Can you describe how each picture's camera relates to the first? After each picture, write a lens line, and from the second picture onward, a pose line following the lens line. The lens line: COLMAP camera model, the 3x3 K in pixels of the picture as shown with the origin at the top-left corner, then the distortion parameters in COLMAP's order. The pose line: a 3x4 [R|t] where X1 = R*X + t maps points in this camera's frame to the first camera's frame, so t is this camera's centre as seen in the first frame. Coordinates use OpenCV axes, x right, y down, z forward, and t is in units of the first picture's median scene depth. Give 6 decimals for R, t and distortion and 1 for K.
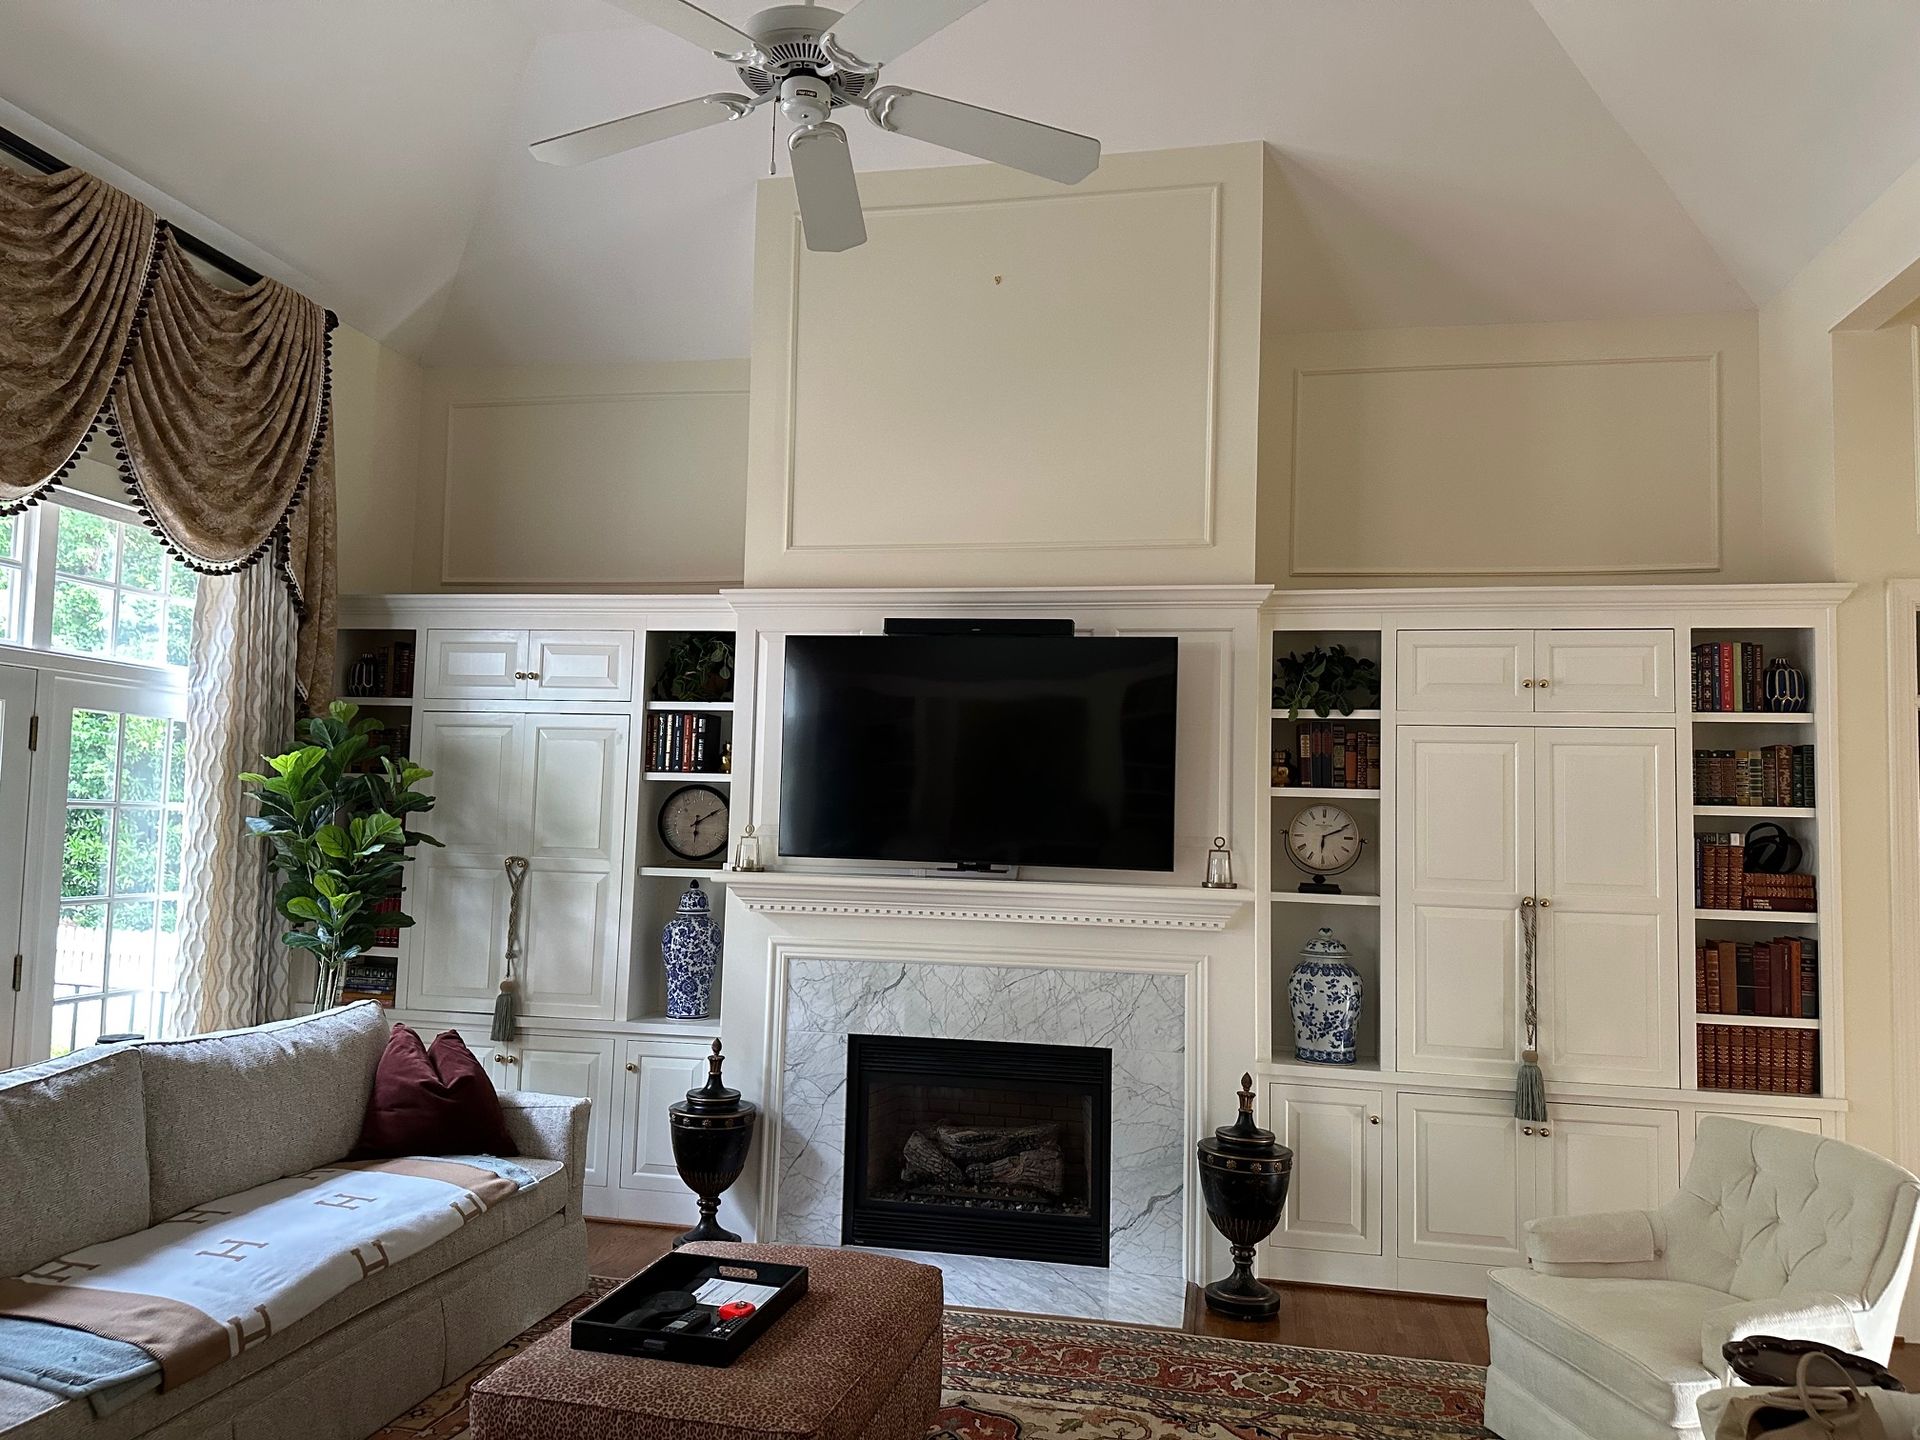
lens RADIAL K [[1360.4, 0, 963.9], [0, 1360.4, 732.9], [0, 0, 1]] dist [-0.000826, -0.006994]
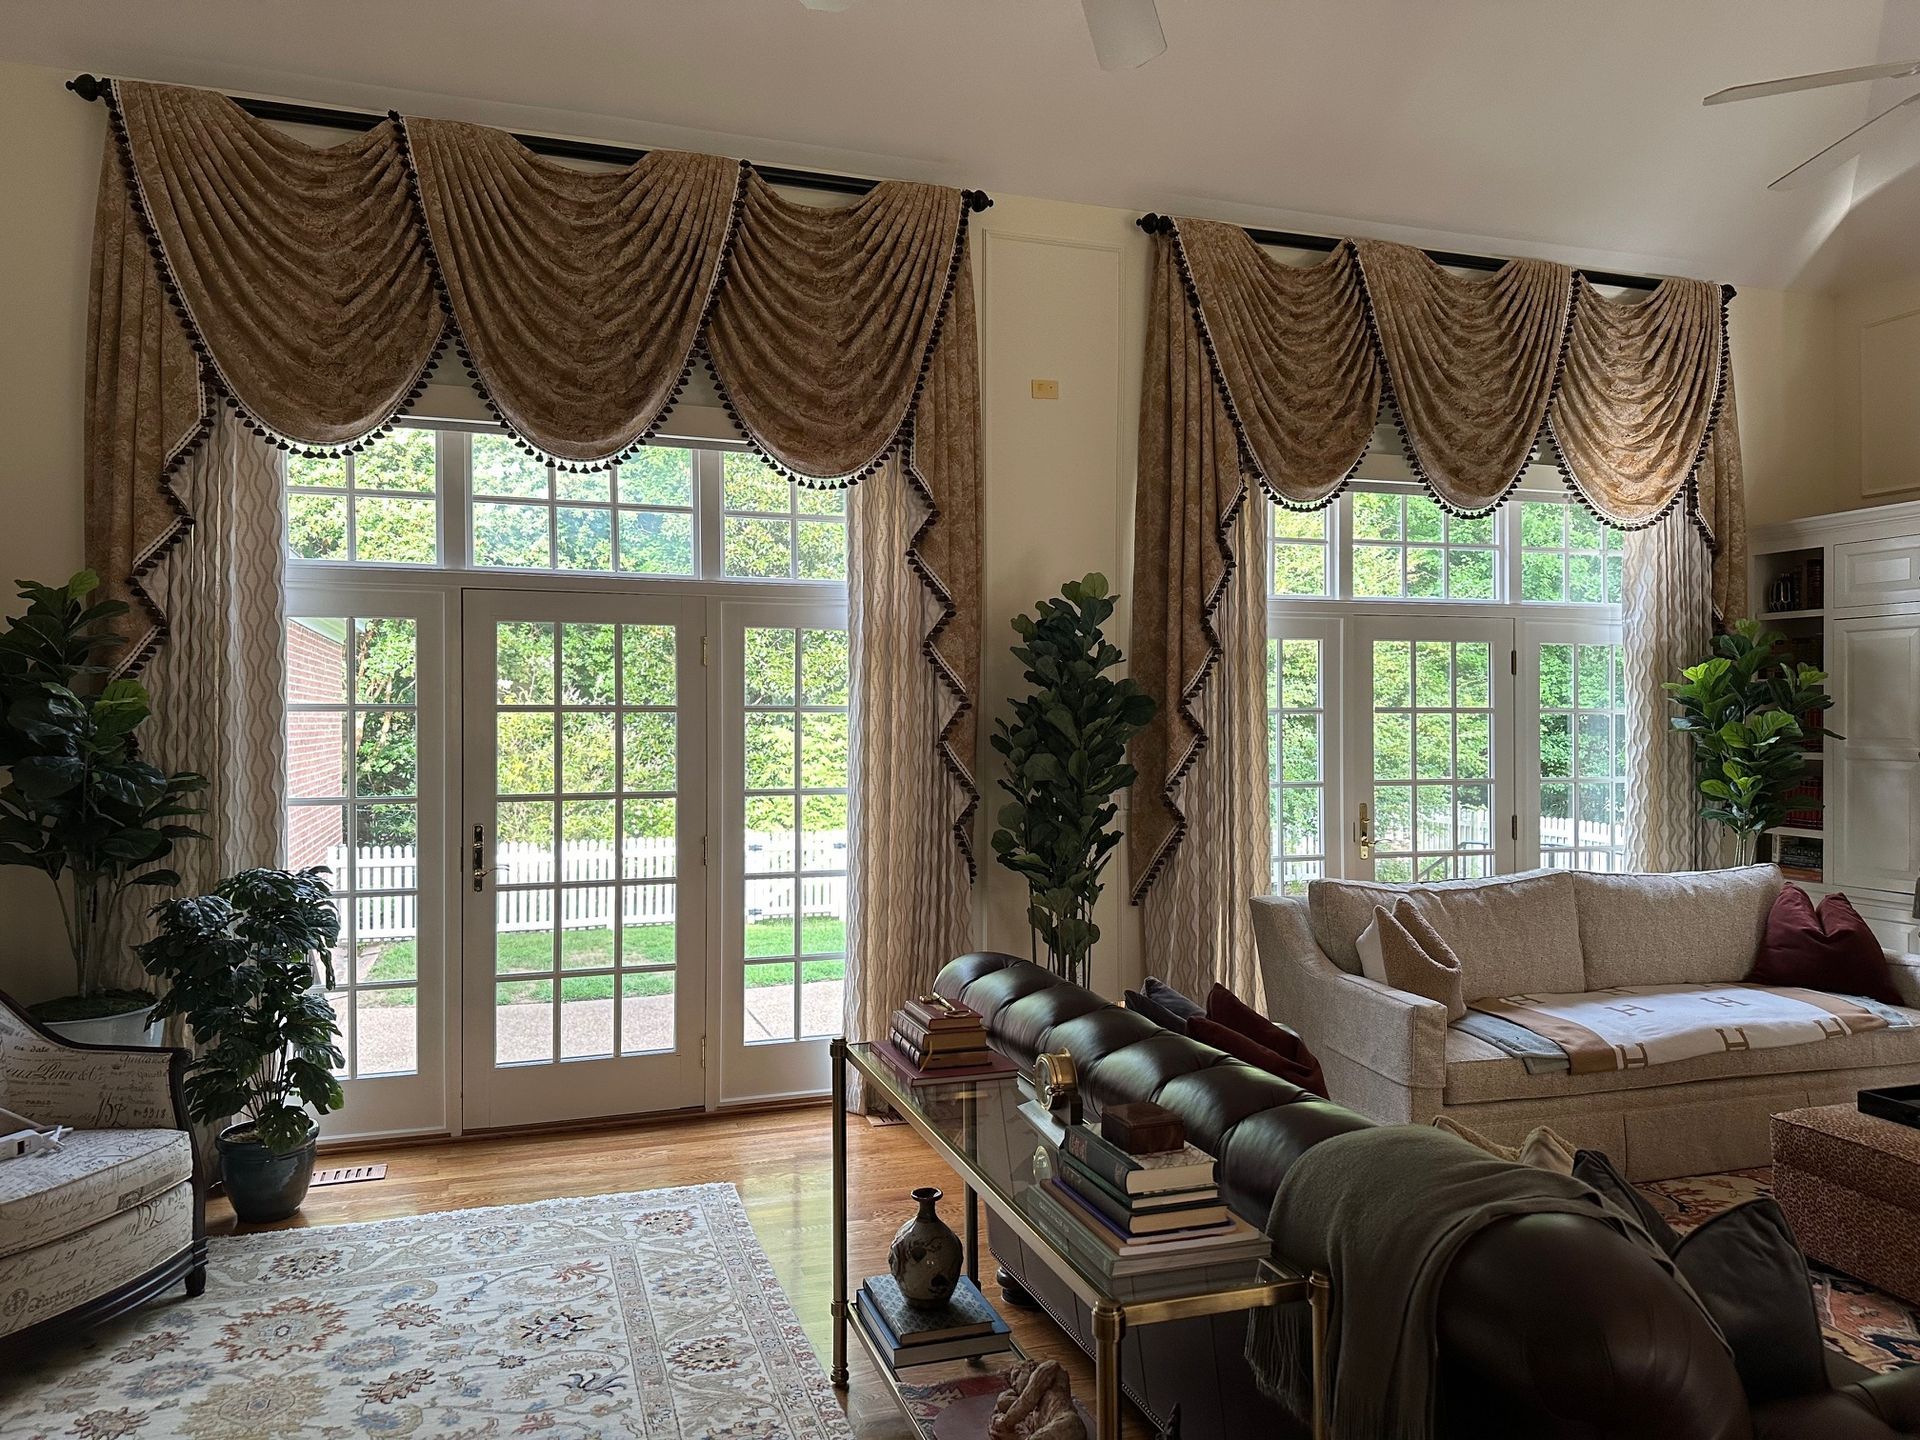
lens RADIAL K [[1360.4, 0, 963.9], [0, 1360.4, 732.9], [0, 0, 1]] dist [-0.000826, -0.006994]
pose [[0.501628, -0.021254, -0.864822, 0.236918], [0.072793, 0.997190, 0.017715, 0.005721], [0.862015, -0.071839, 0.501766, -0.205604]]
